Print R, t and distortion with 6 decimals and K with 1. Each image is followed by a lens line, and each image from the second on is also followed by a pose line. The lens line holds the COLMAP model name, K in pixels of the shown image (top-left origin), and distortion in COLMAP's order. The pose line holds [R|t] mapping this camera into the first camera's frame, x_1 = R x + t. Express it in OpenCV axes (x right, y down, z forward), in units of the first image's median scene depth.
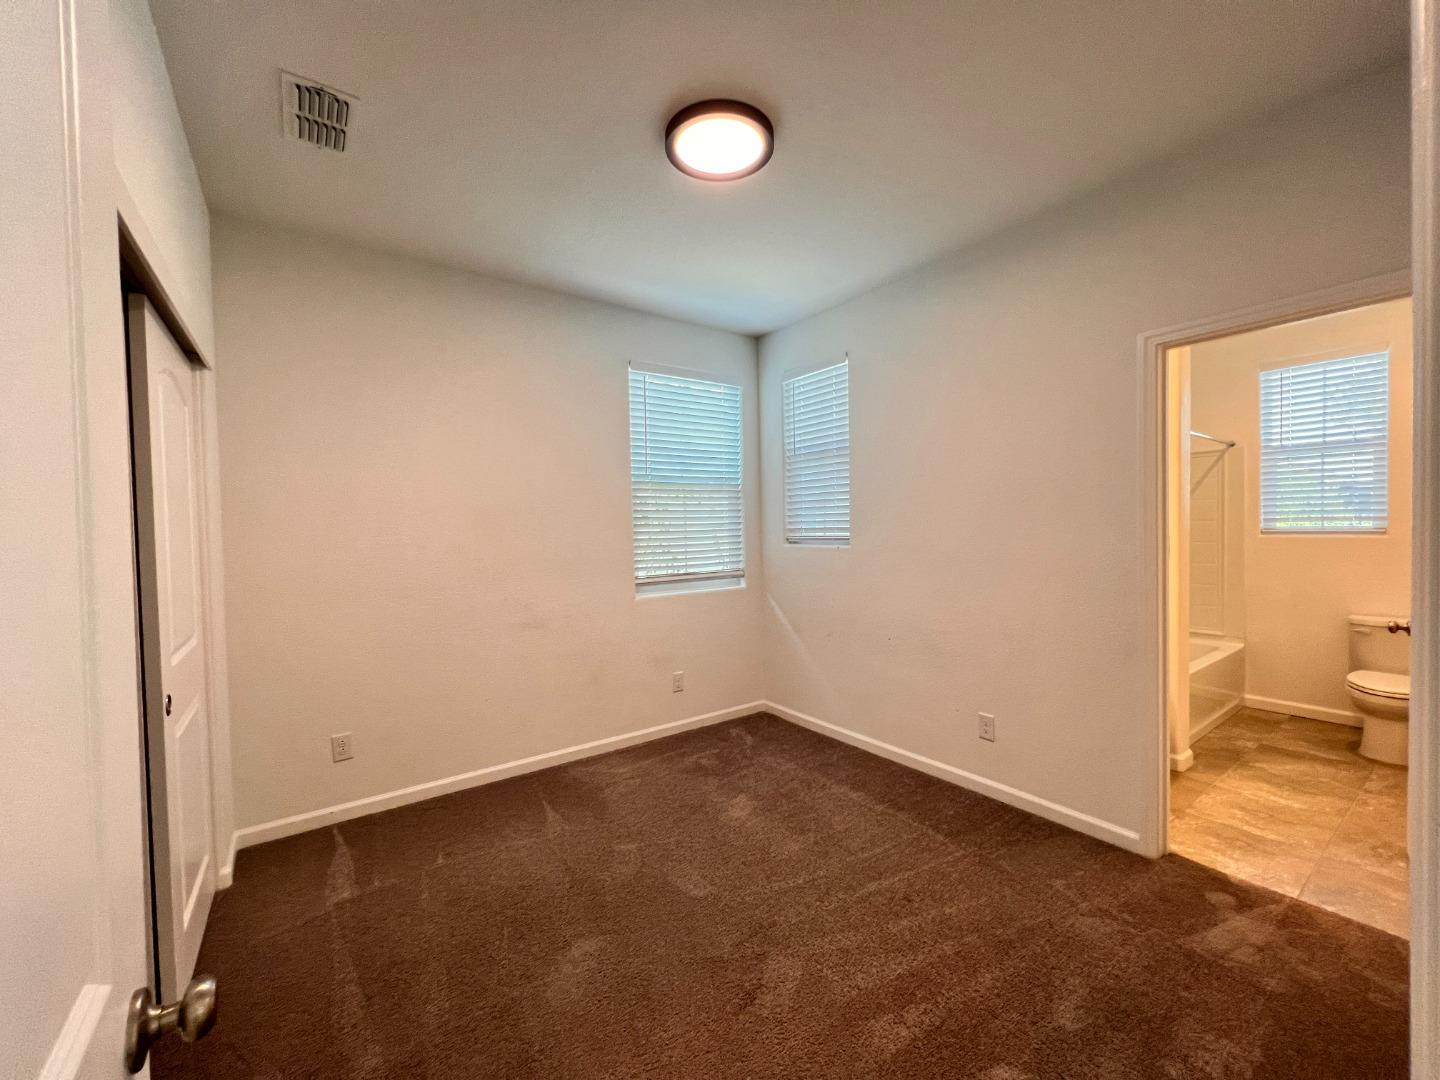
lens RADIAL K [[578.5, 0, 717.2], [0, 578.5, 539.0], [0, 0, 1]] dist [0.002603, 0.000465]
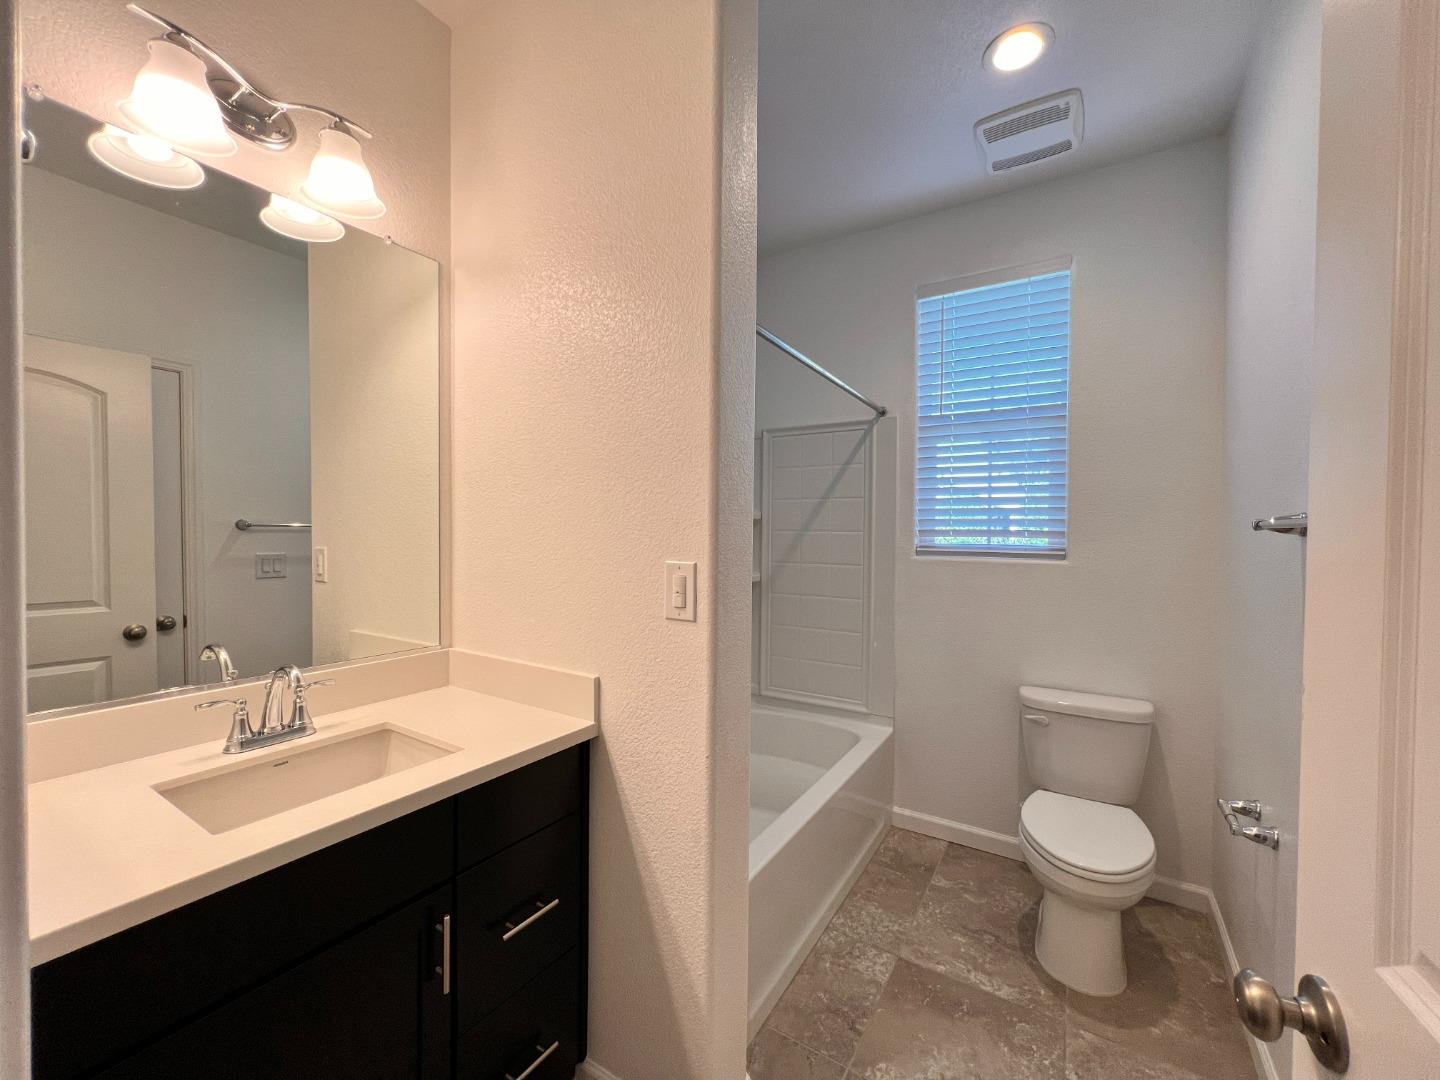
lens RADIAL K [[578.5, 0, 721.9], [0, 578.5, 540.4], [0, 0, 1]] dist [0.002603, 0.000465]
pose [[0.926158, 0.018758, 0.376669, 0.499672], [-0.016057, 0.999818, -0.010307, -0.014096], [-0.376794, 0.003498, 0.926290, 0.490291]]
